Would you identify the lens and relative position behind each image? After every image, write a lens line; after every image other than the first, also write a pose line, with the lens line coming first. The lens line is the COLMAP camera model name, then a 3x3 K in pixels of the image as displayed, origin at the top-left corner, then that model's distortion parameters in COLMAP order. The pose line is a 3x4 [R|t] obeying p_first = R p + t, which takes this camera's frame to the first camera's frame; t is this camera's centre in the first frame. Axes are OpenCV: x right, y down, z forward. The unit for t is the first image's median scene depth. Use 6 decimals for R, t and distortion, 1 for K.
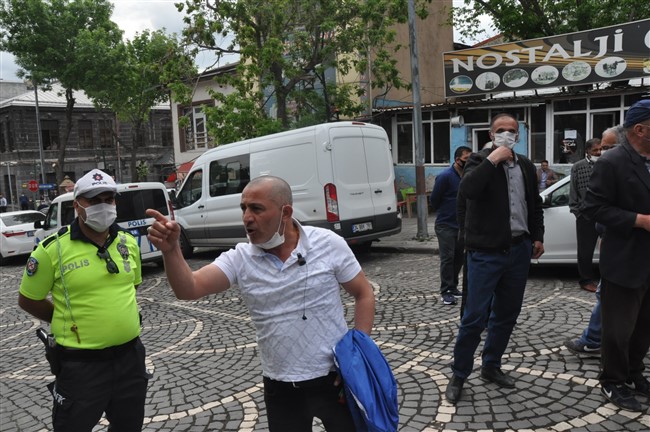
lens RADIAL K [[523.2, 0, 321.3], [0, 523.2, 222.1], [0, 0, 1]] dist [-0.147416, 0.148656]
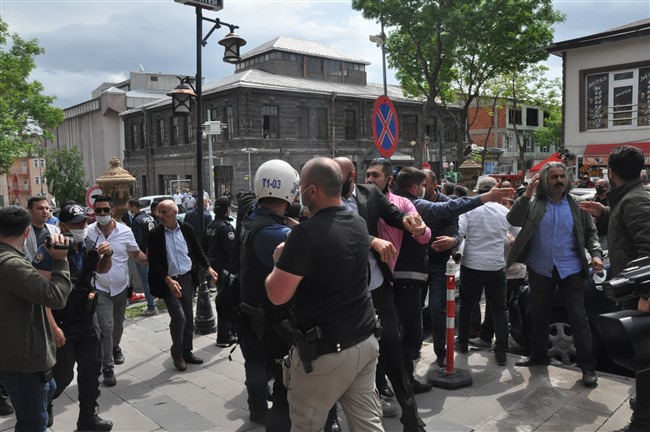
lens RADIAL K [[523.2, 0, 321.3], [0, 523.2, 222.1], [0, 0, 1]] dist [-0.147416, 0.148656]
pose [[0.993117, 0.028555, -0.113595, -0.958896], [-0.031022, 0.999318, -0.020010, 0.047149], [0.112946, 0.023397, 0.993326, 0.340247]]
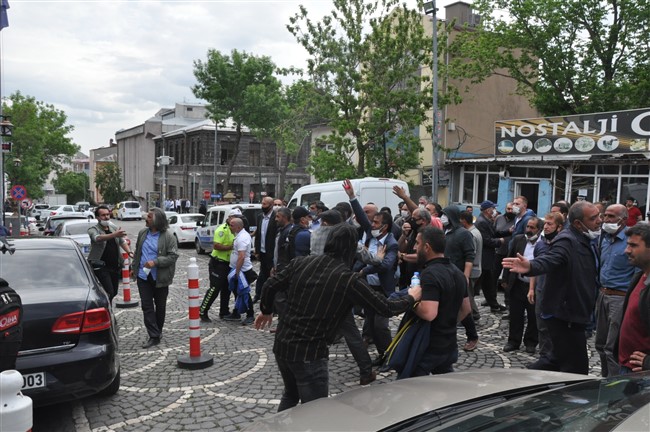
lens RADIAL K [[523.2, 0, 321.3], [0, 523.2, 222.1], [0, 0, 1]] dist [-0.147416, 0.148656]
pose [[0.946122, 0.093978, -0.309872, 0.262002], [-0.105583, 0.994192, -0.020854, -0.005065], [0.306112, 0.052448, 0.950550, -0.370428]]
